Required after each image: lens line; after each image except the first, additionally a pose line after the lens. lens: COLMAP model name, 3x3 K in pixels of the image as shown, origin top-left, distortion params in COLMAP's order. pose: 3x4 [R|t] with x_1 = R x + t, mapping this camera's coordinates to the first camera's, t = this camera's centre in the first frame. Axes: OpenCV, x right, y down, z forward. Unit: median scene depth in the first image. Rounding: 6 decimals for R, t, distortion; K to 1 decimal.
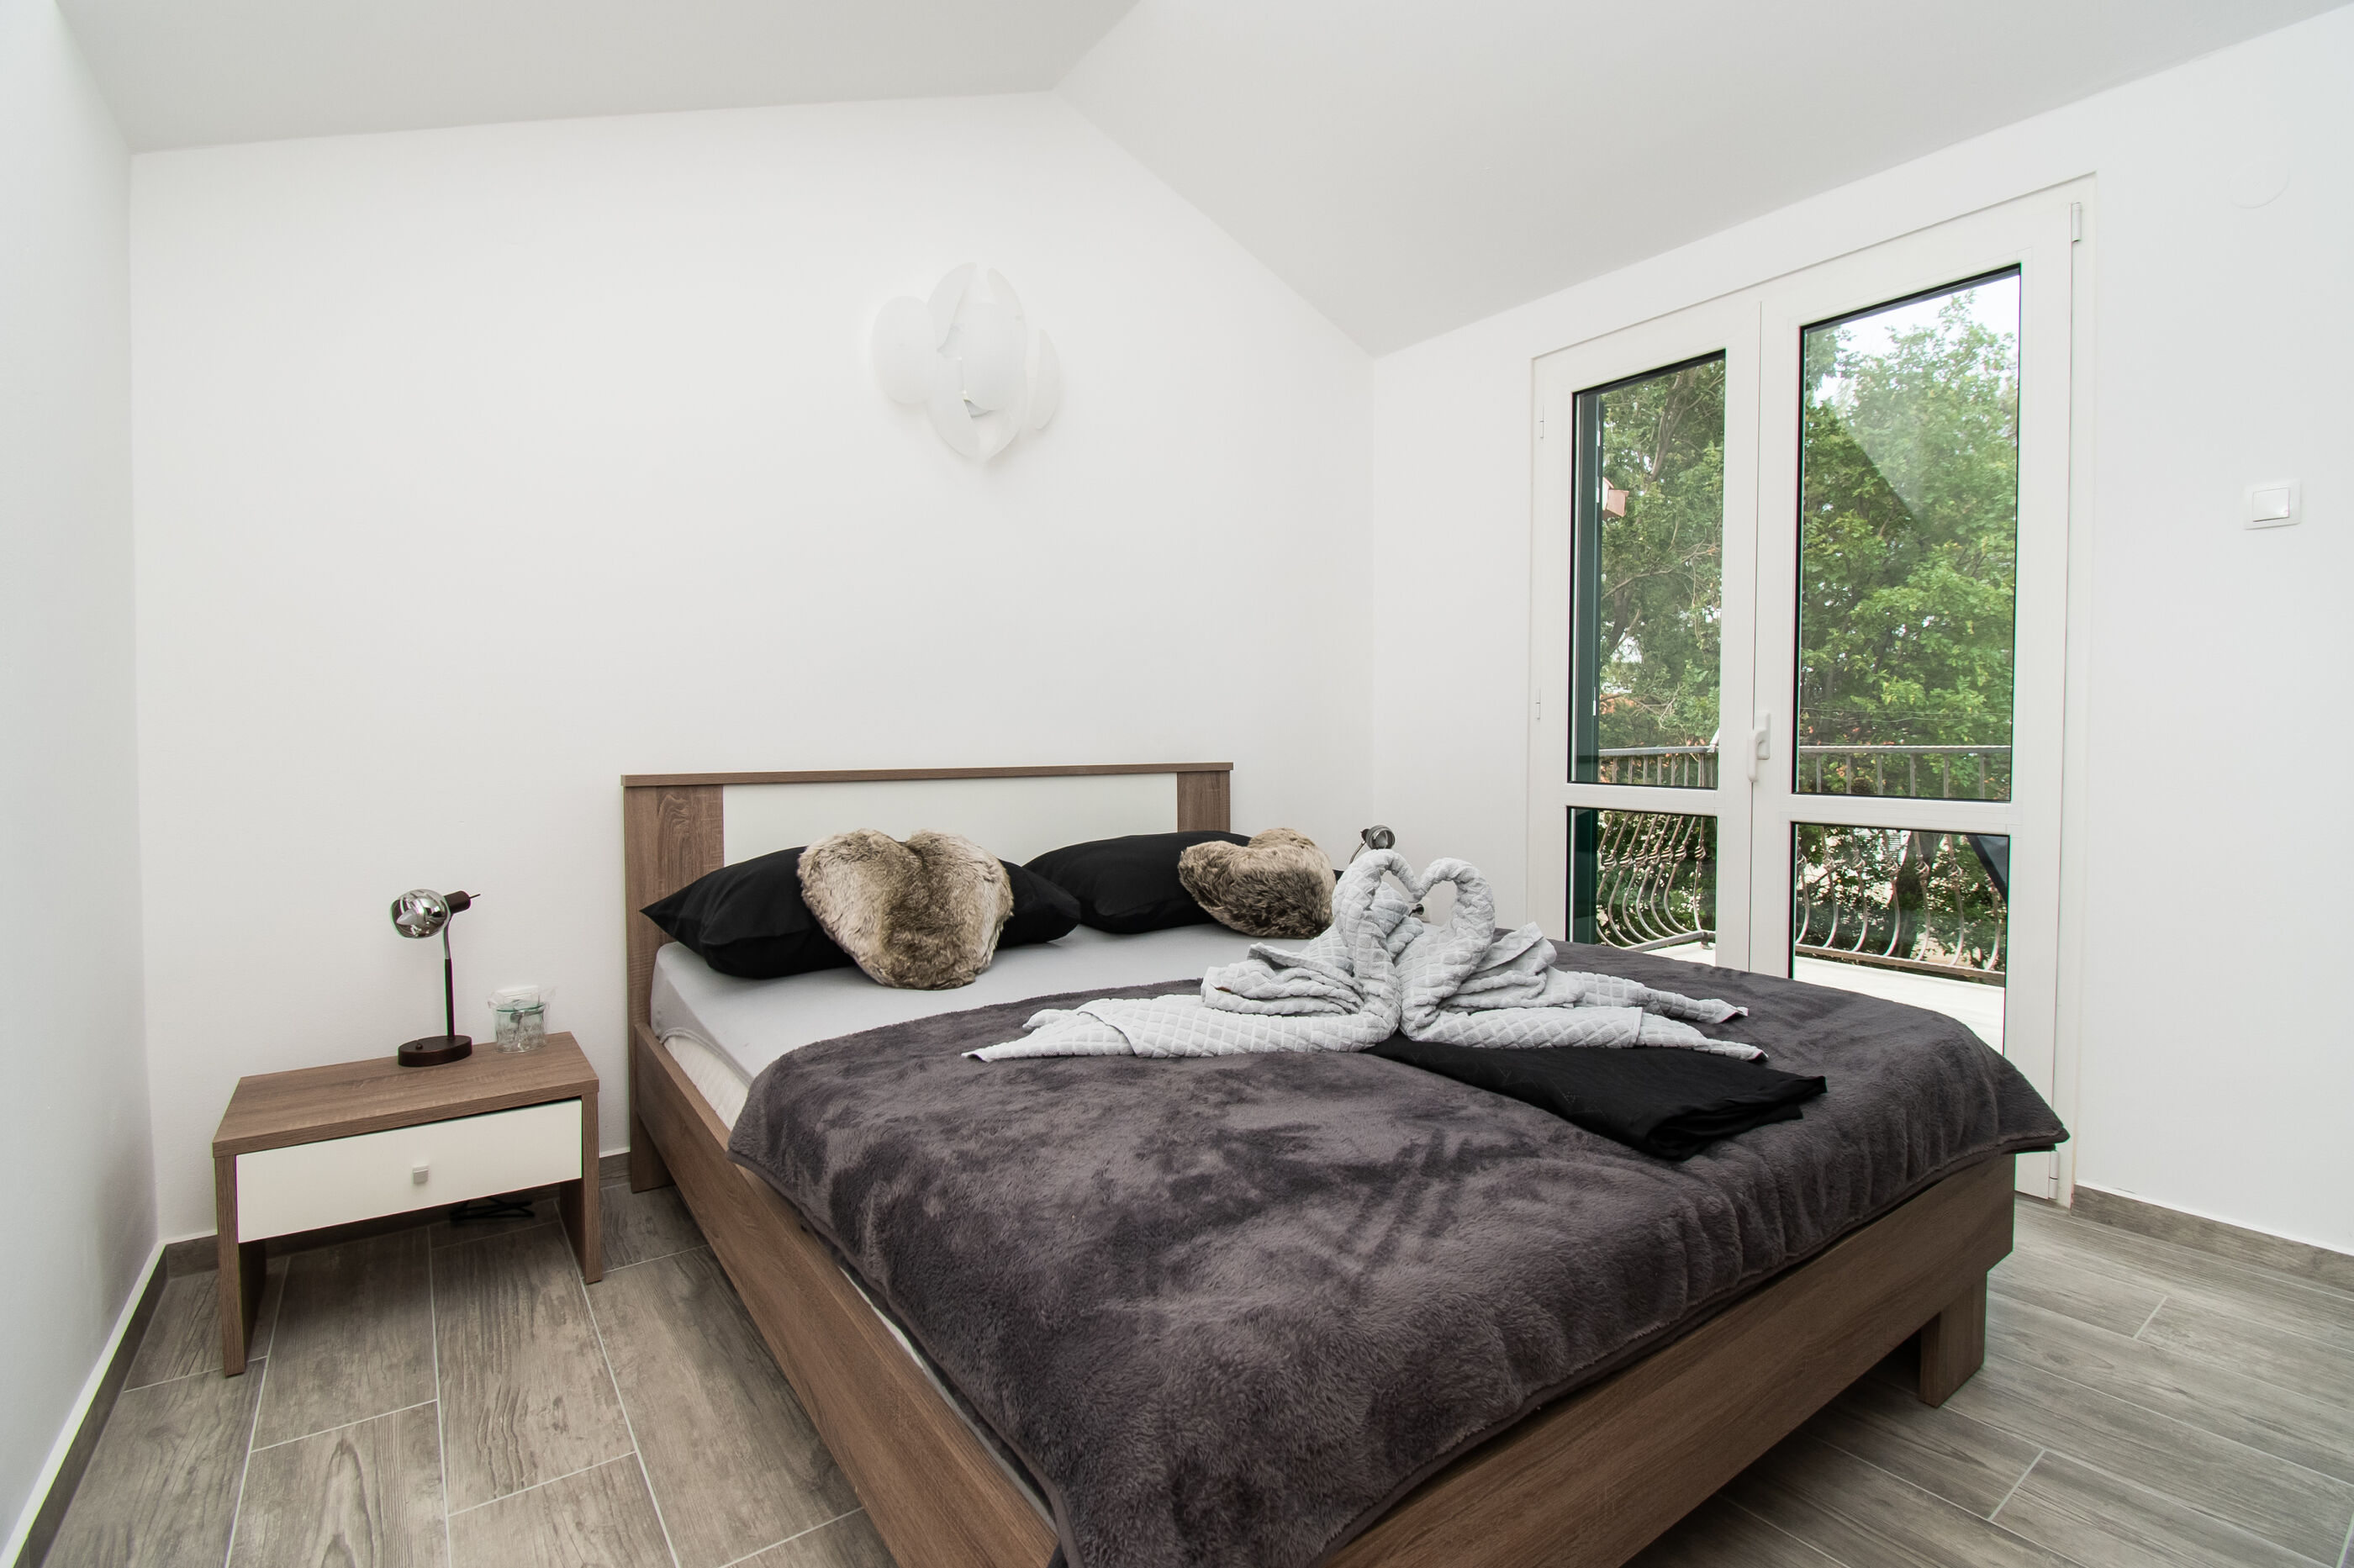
lens RADIAL K [[1068.2, 0, 1173.0], [0, 1068.2, 770.9], [0, 0, 1]] dist [0.001074, -0.014262]
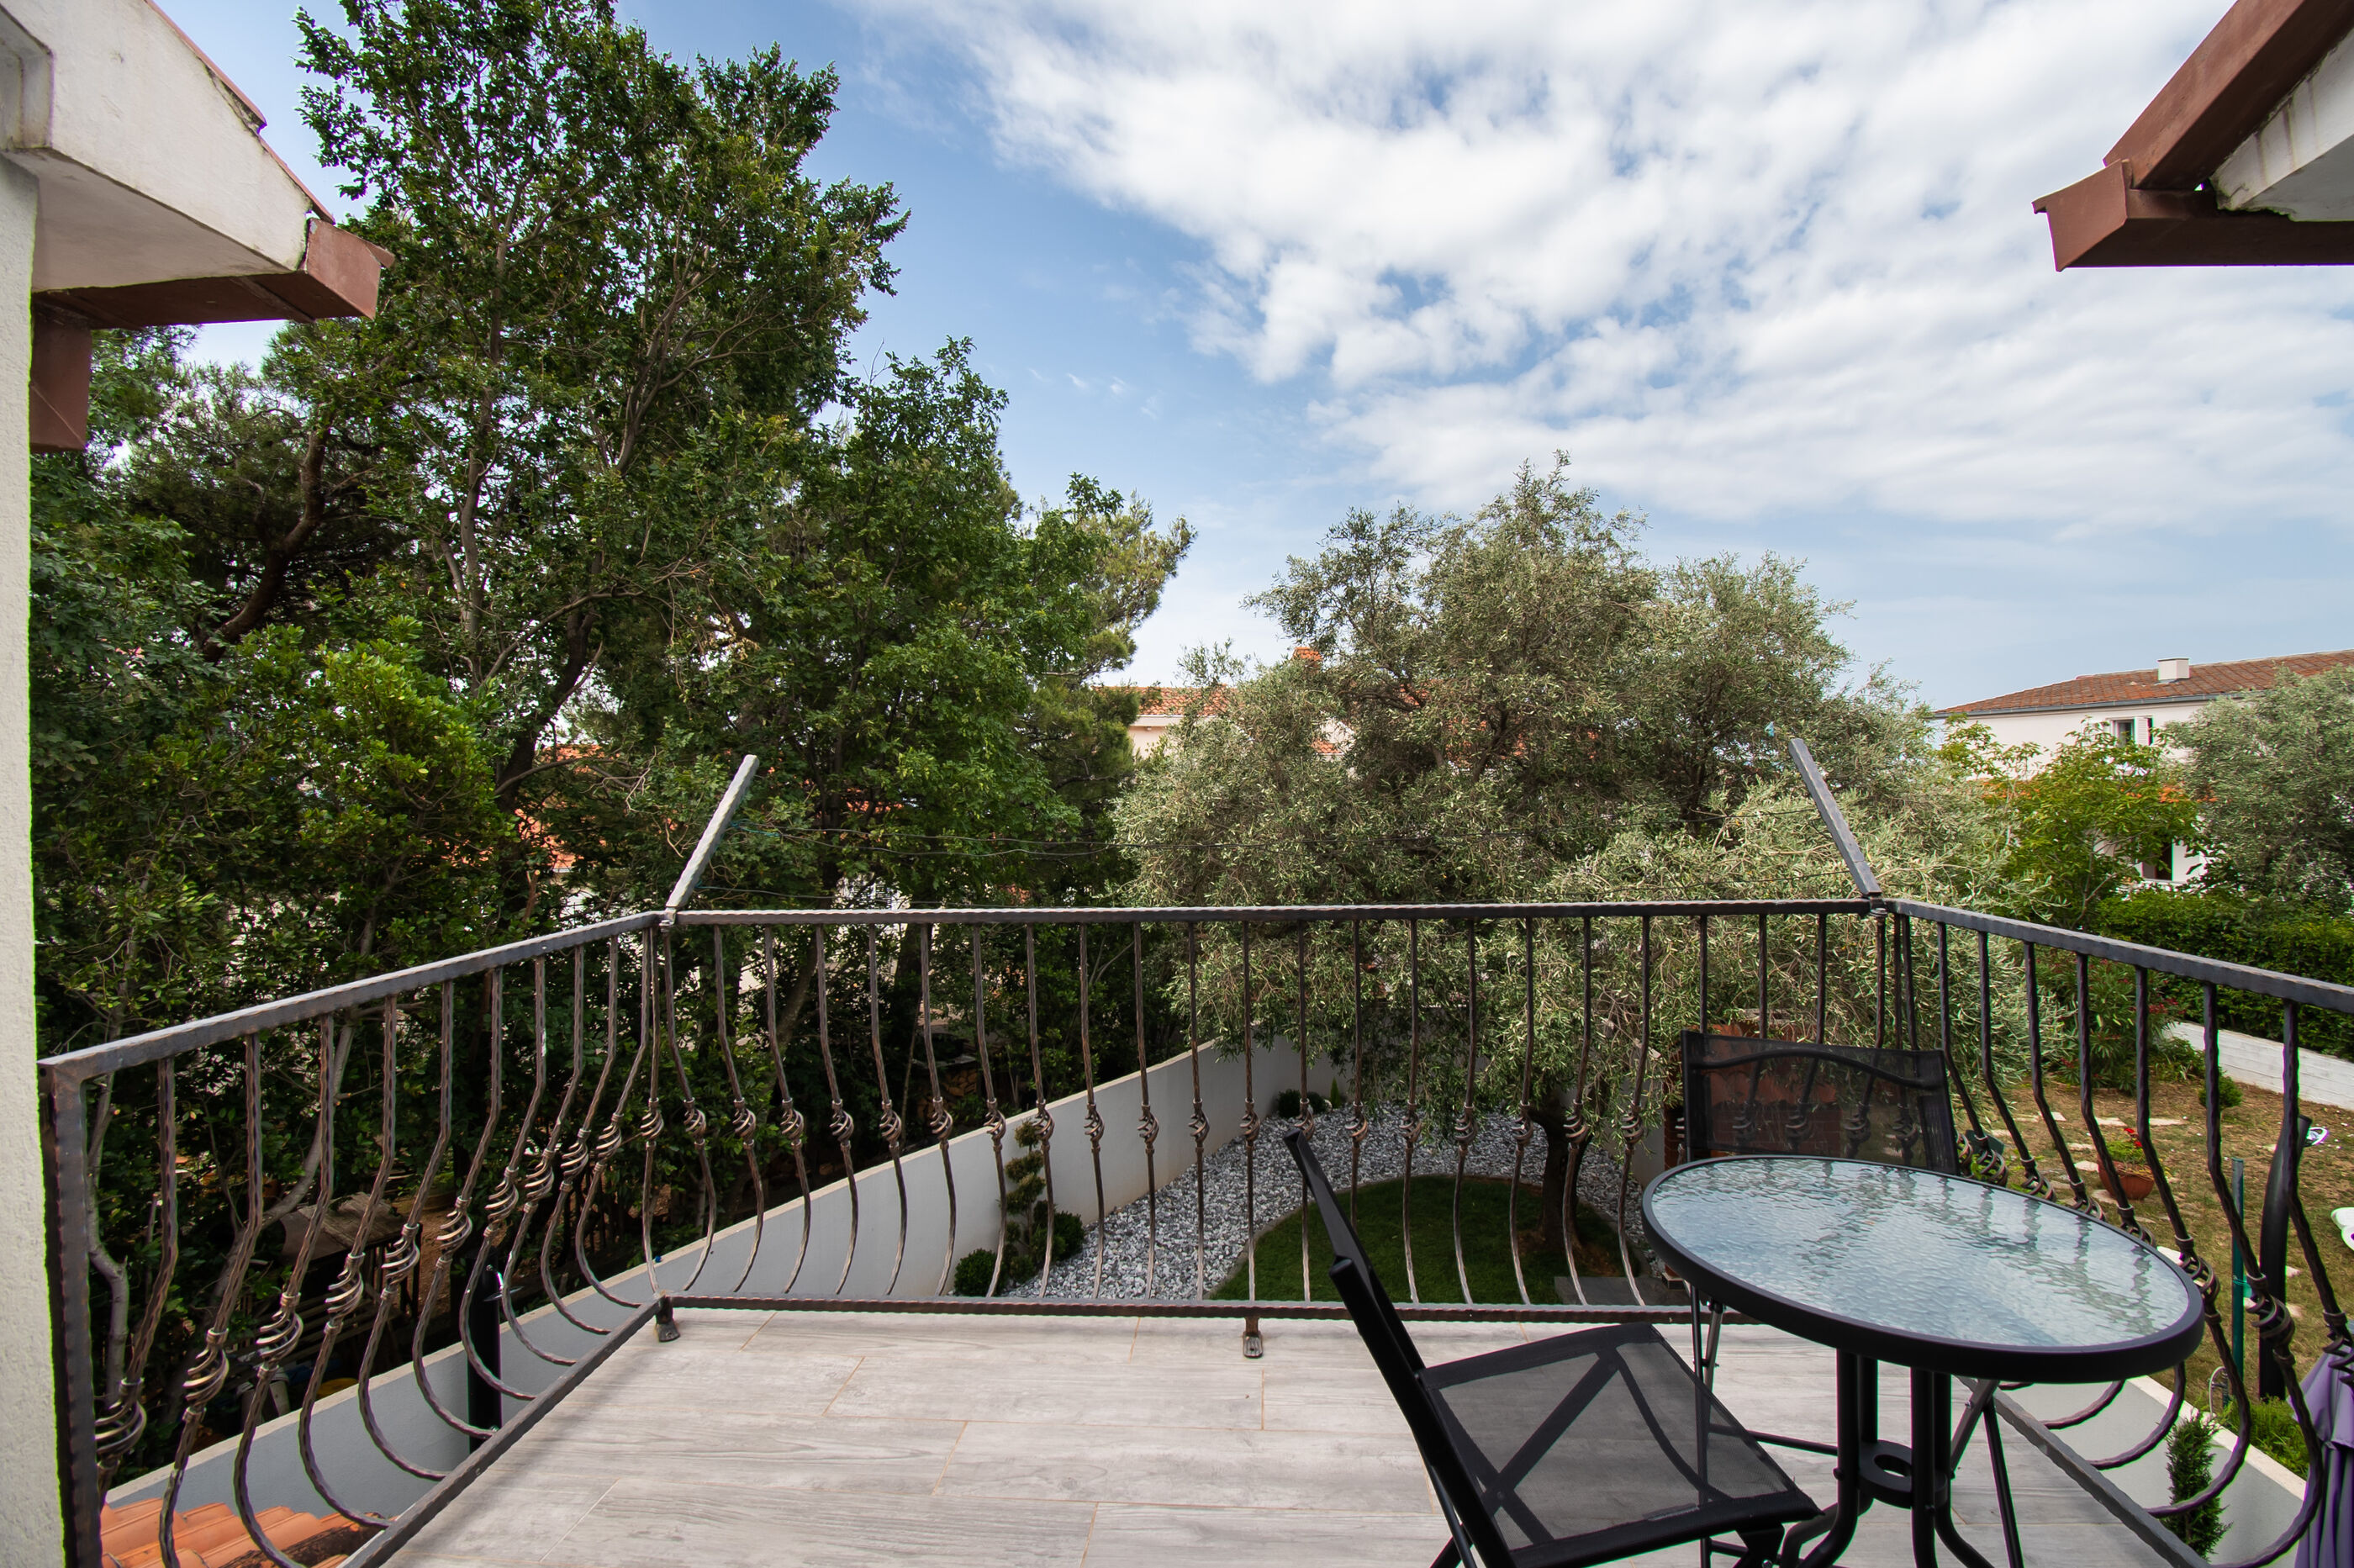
lens RADIAL K [[1050.8, 0, 1199.0], [0, 1050.8, 780.8], [0, 0, 1]] dist [0.002701, -0.014212]
pose [[0.624124, -0.004851, 0.781310, 0.147886], [0.032481, 0.999277, -0.019742, -0.034135], [-0.780650, 0.037699, 0.623830, 0.268217]]
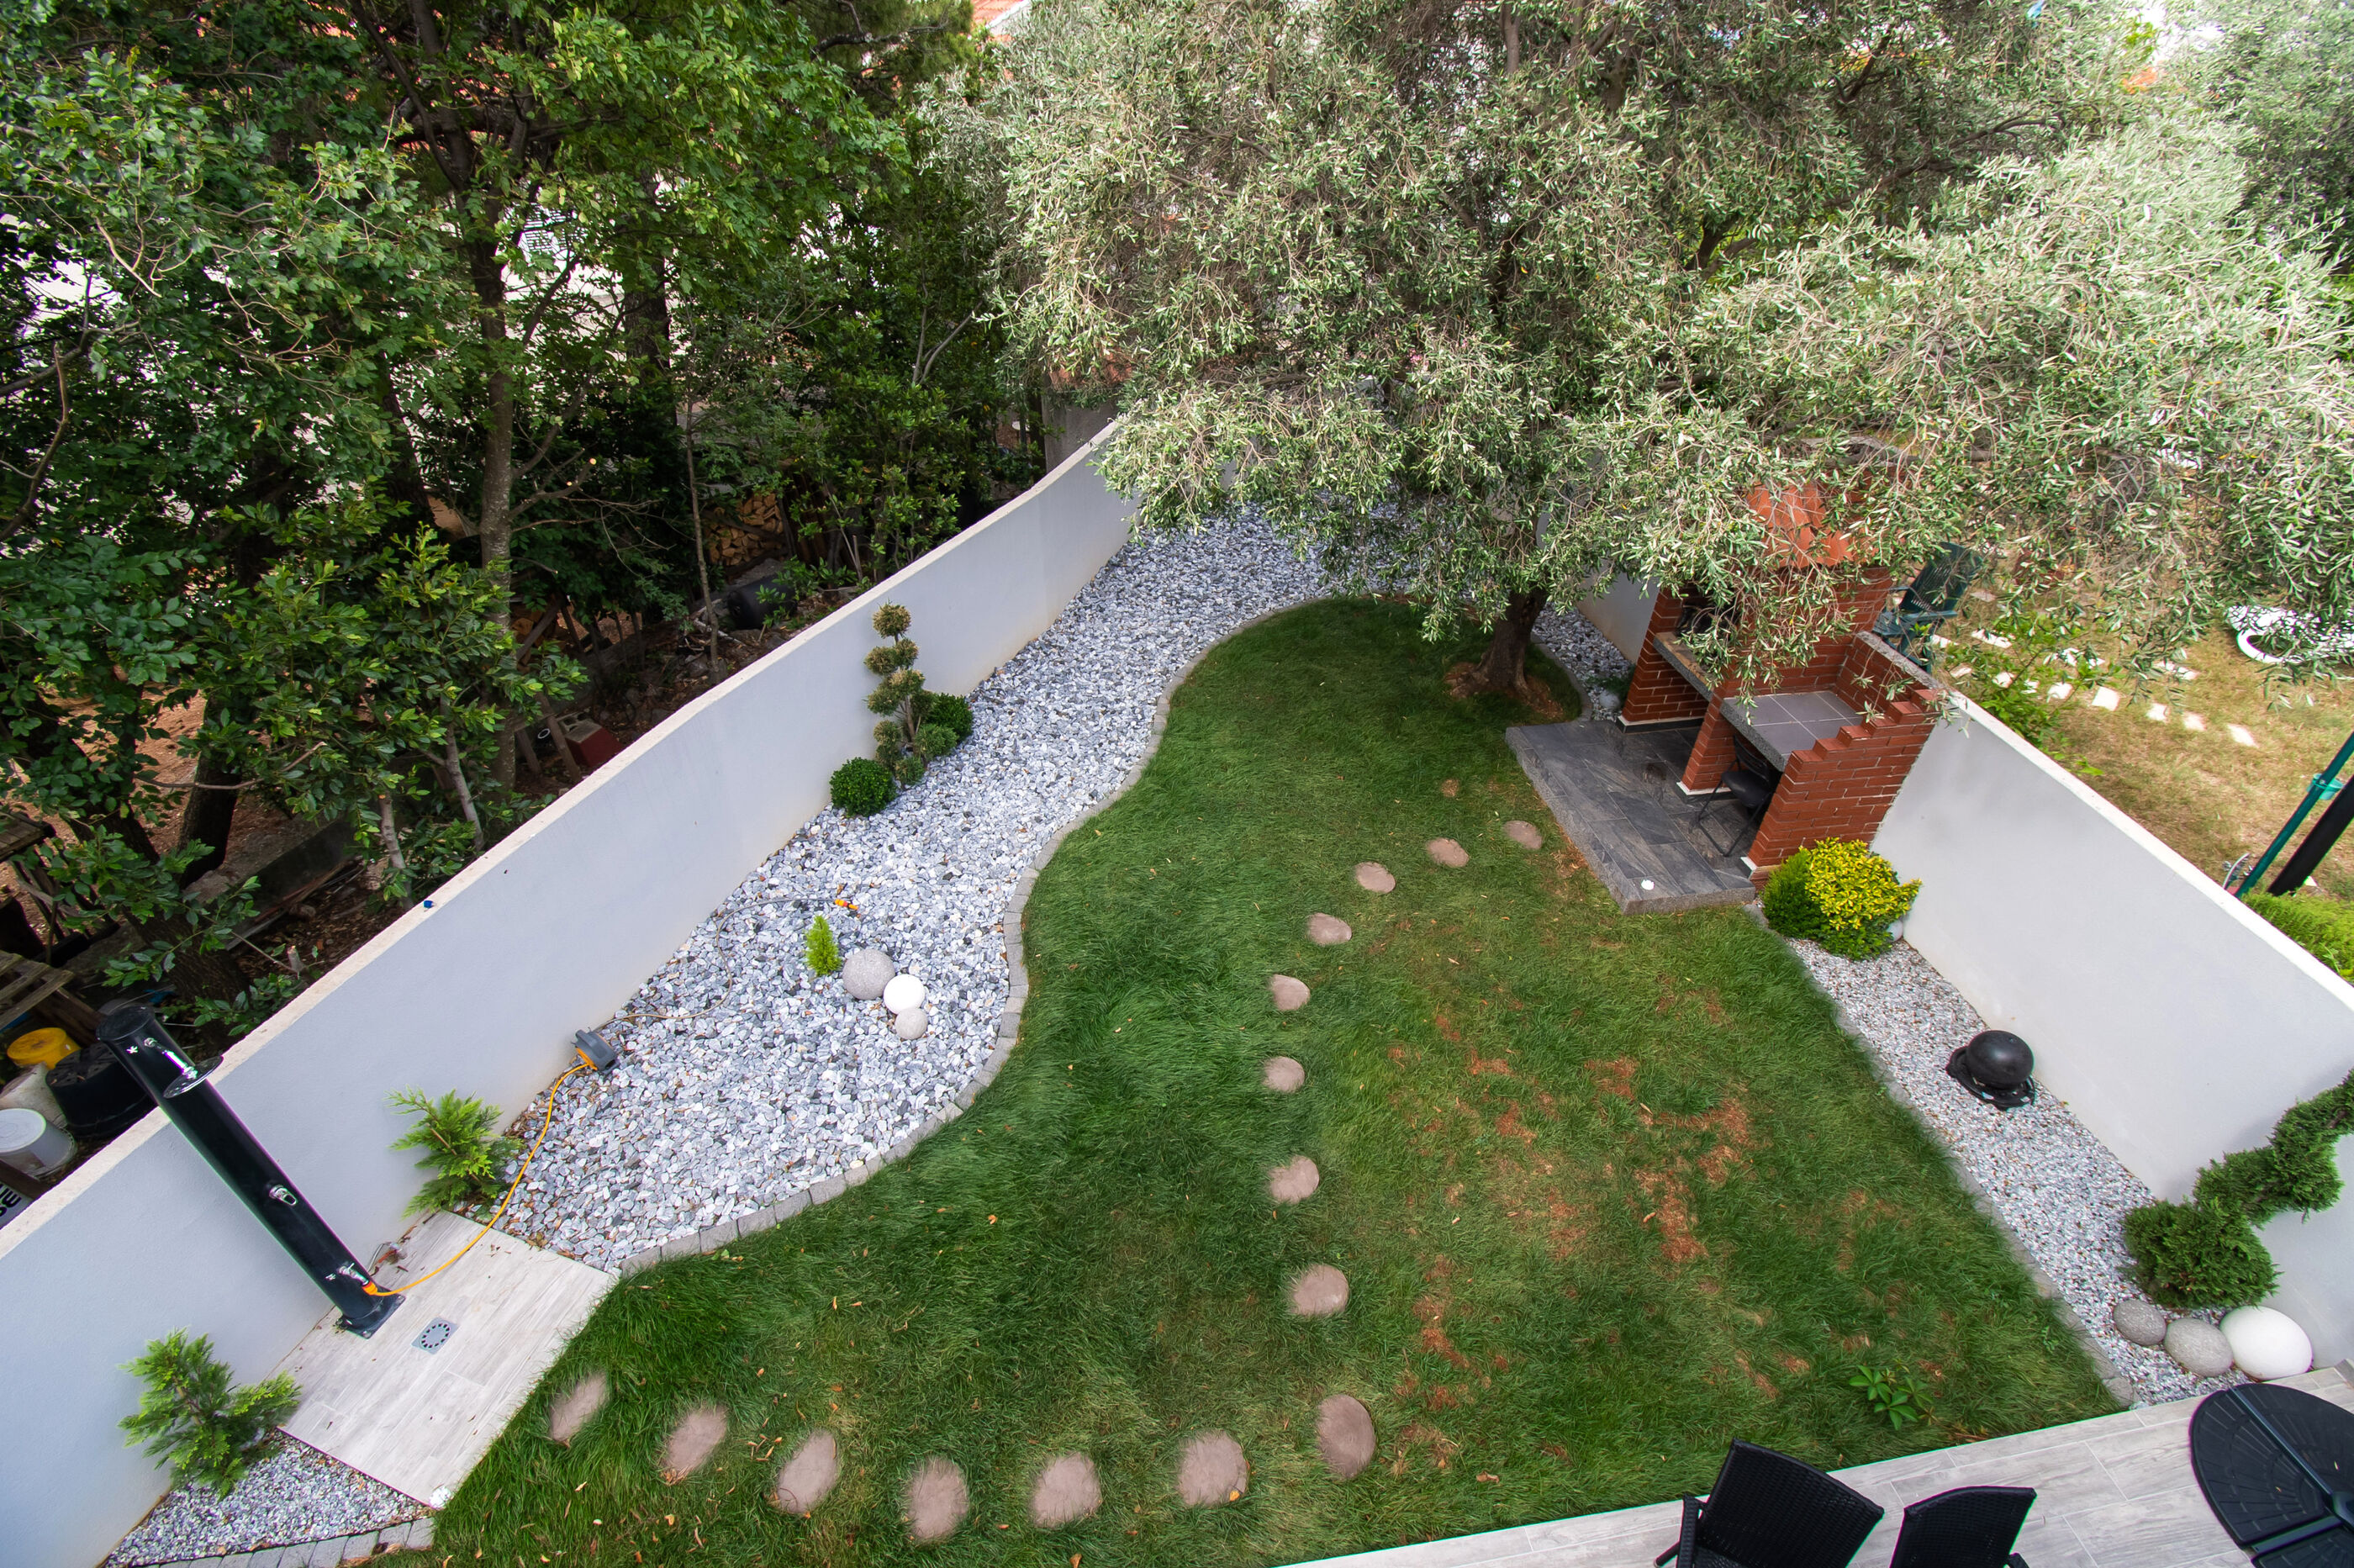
lens RADIAL K [[1050.8, 0, 1199.0], [0, 1050.8, 780.8], [0, 0, 1]] dist [0.002701, -0.014212]
pose [[0.448105, -0.525882, 0.722945, 0.305363], [0.008966, 0.811284, 0.584584, -0.073298], [-0.893936, -0.255473, 0.368255, 0.508563]]
